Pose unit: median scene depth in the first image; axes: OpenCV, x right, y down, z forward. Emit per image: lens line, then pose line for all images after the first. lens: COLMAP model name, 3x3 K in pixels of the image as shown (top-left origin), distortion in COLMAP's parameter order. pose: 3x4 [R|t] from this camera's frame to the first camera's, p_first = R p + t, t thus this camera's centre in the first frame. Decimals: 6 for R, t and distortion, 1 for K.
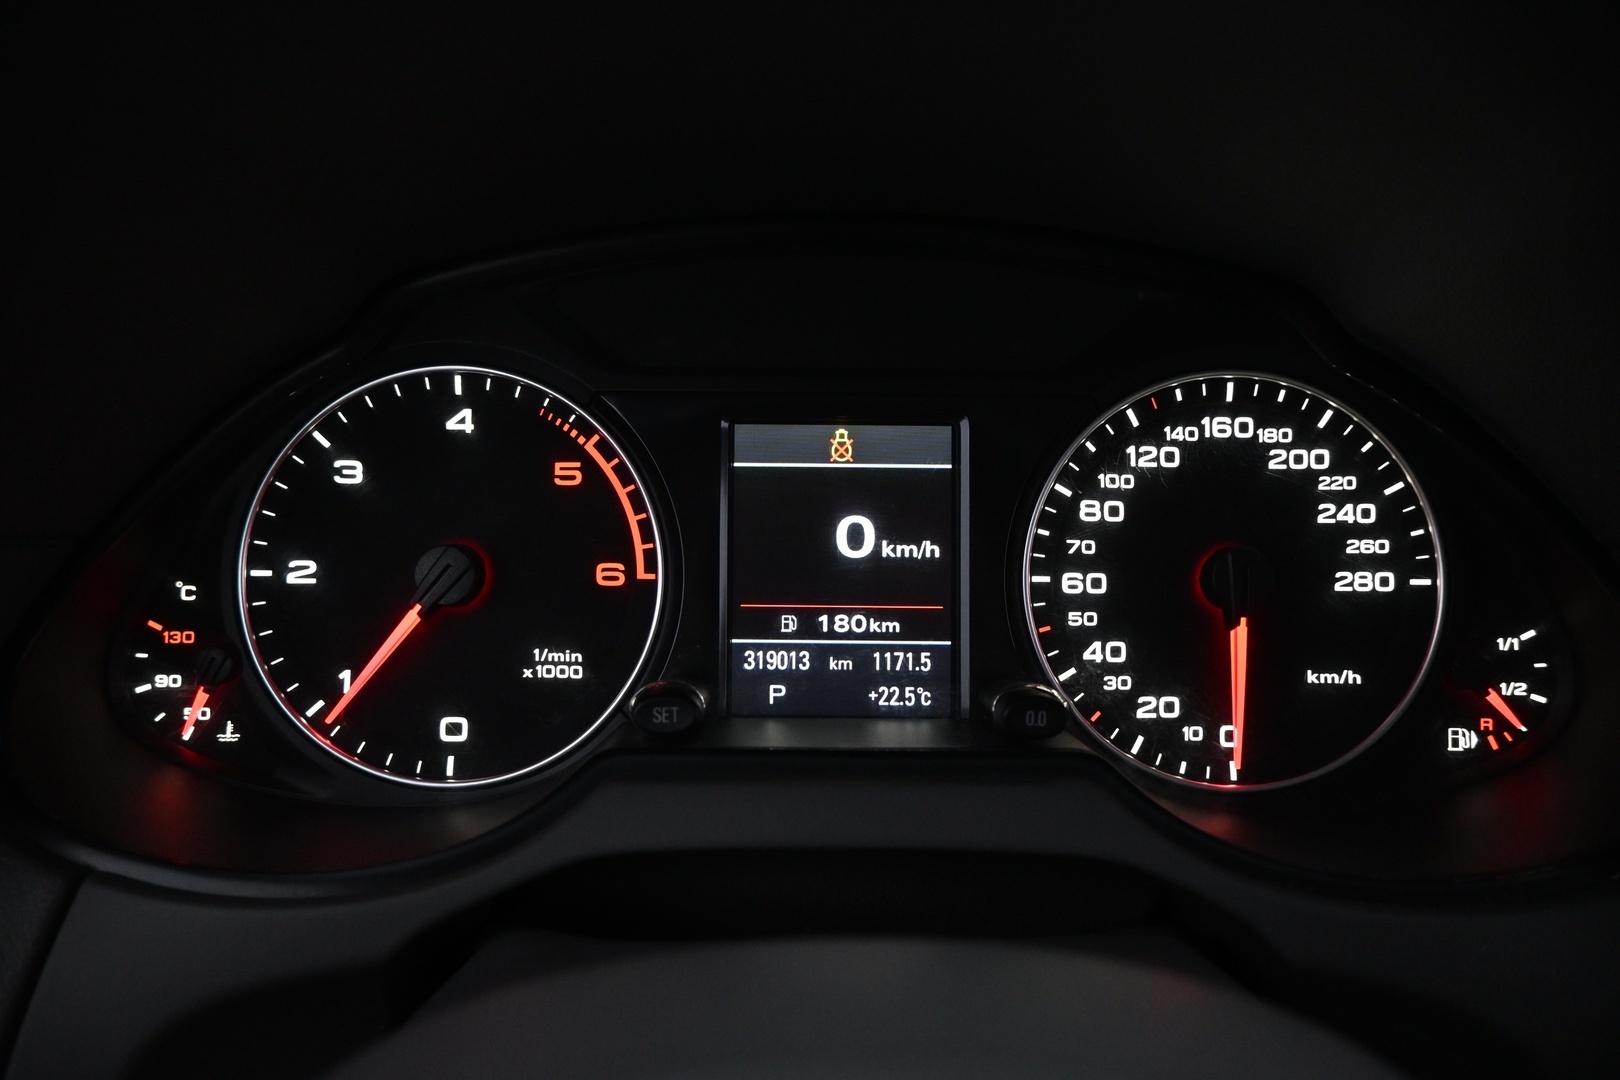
lens RADIAL K [[1084.6, 0, 808.4], [0, 1084.6, 543.4], [0, 0, 1]] dist [-0.007931, -0.004550]
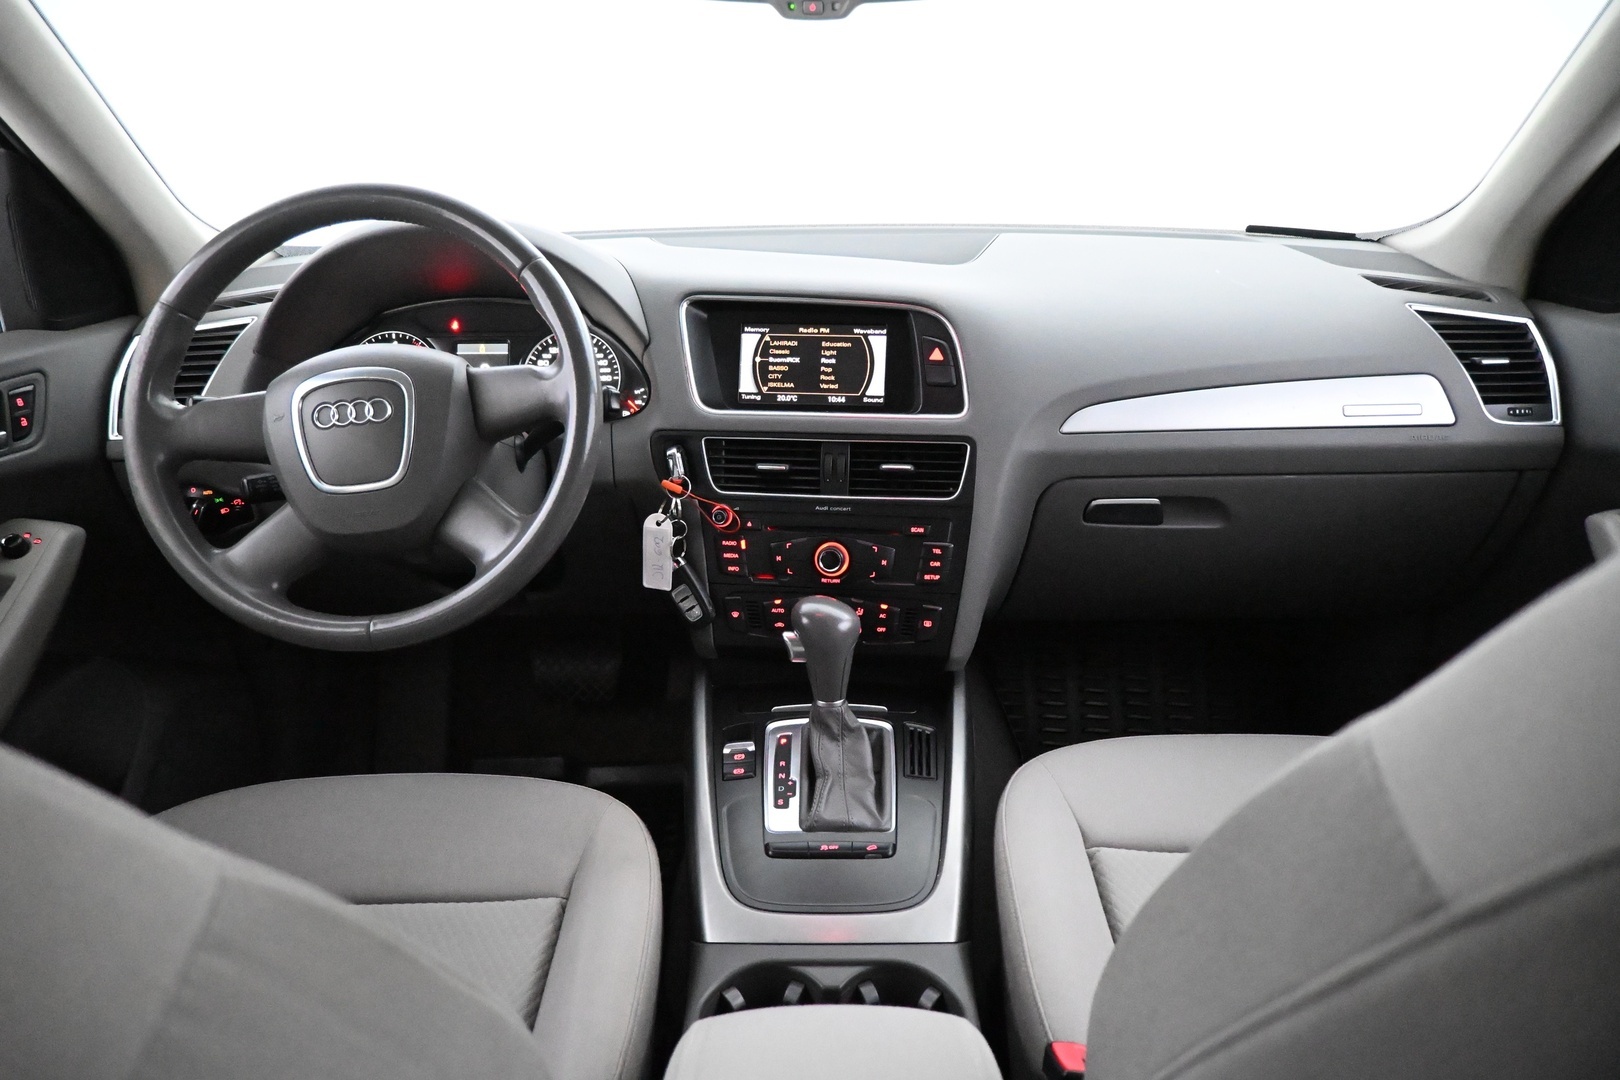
lens RADIAL K [[1084.6, 0, 820.7], [0, 1084.6, 539.6], [0, 0, 1]] dist [-0.007931, -0.004550]
pose [[0.999910, -0.013437, 0.000444, 1.366931], [0.013444, 0.999563, -0.026344, 0.803195], [-0.000090, 0.026348, 0.999653, -3.295954]]
